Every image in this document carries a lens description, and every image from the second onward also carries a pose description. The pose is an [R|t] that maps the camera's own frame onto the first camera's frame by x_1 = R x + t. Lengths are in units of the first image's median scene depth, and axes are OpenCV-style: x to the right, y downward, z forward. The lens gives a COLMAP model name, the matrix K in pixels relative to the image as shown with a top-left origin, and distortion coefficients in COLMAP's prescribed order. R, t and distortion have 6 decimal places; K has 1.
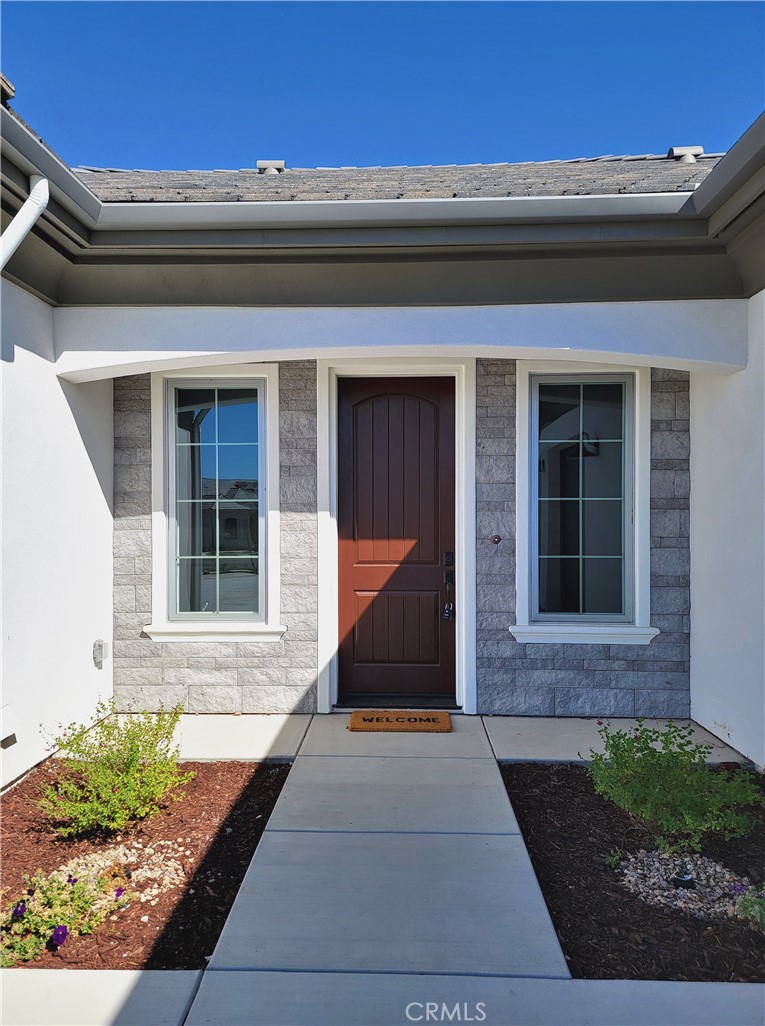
lens RADIAL K [[696.7, 0, 382.5], [0, 696.7, 513.0], [0, 0, 1]] dist [0.033975, -0.003213]
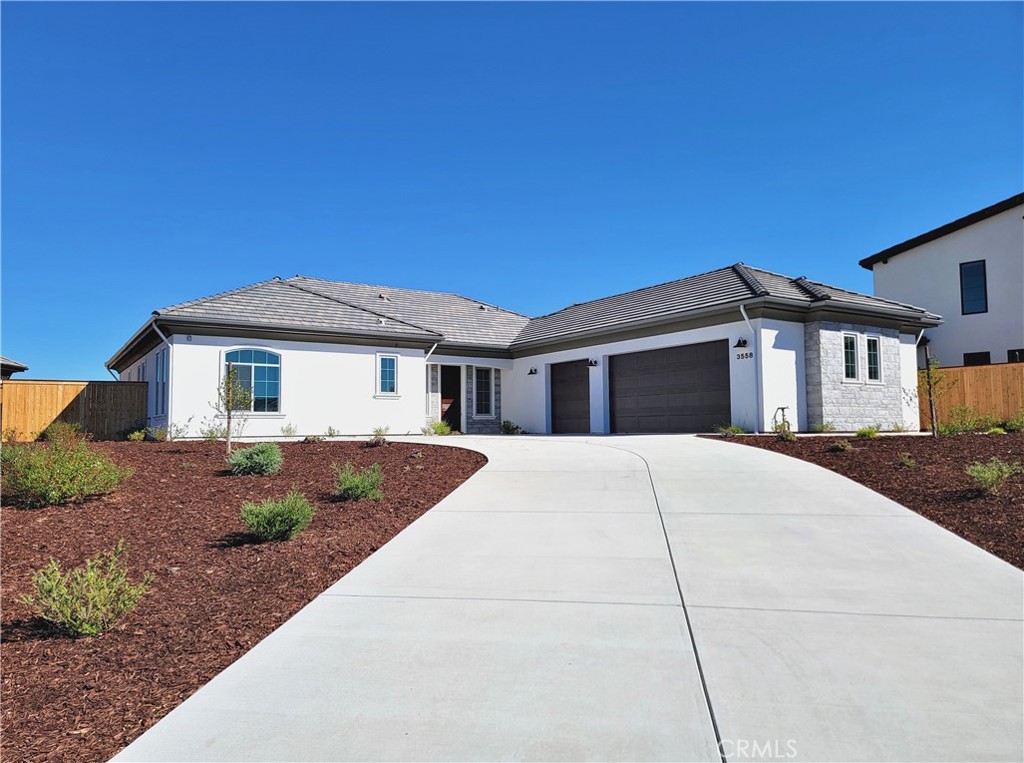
lens RADIAL K [[695.3, 0, 520.5], [0, 695.3, 386.3], [0, 0, 1]] dist [0.033975, -0.003213]
pose [[0.798943, 0.031149, 0.600599, -2.583244], [0.013119, 0.997518, -0.069186, 0.301322], [-0.601263, 0.063155, 0.796551, -3.260834]]
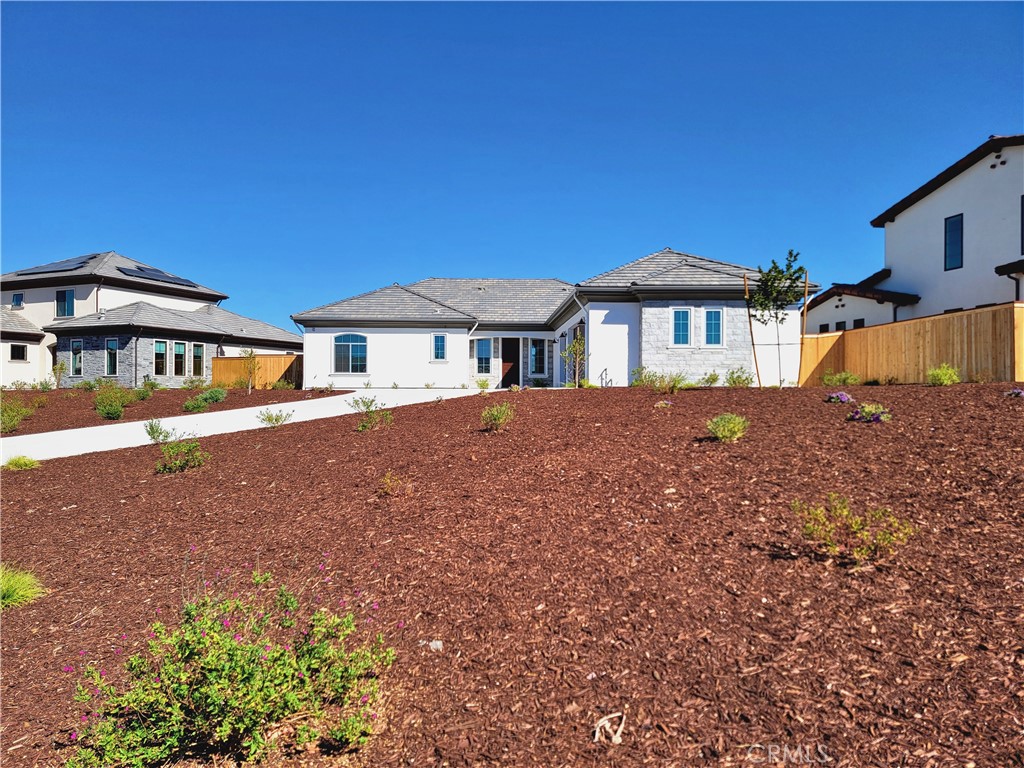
lens RADIAL K [[695.3, 0, 520.5], [0, 695.3, 388.8], [0, 0, 1]] dist [0.033975, -0.003213]
pose [[0.994077, 0.002680, 0.108641, -0.617681], [-0.001493, 0.999938, -0.011007, 0.368149], [-0.108664, 0.010779, 0.994020, -5.690030]]
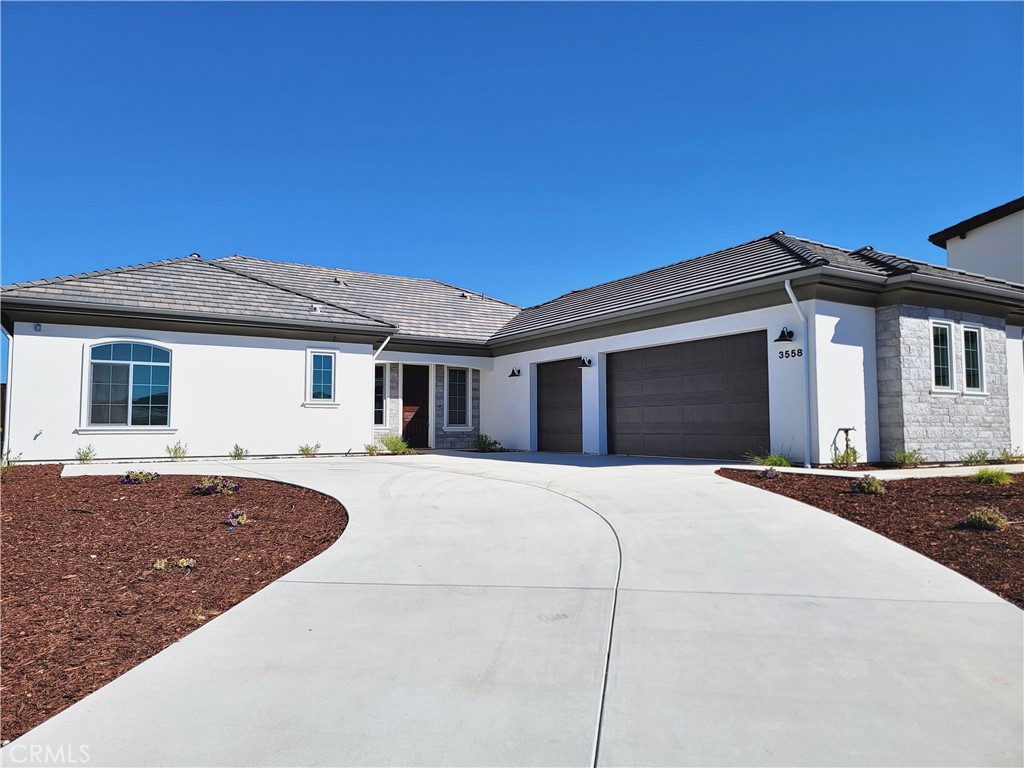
lens RADIAL K [[695.3, 0, 520.5], [0, 695.3, 388.8], [0, 0, 1]] dist [0.033975, -0.003213]
pose [[0.820394, 0.032166, 0.570893, -1.793632], [0.005300, 0.997946, -0.063844, 0.200260], [-0.571774, 0.055403, 0.818538, -2.643212]]
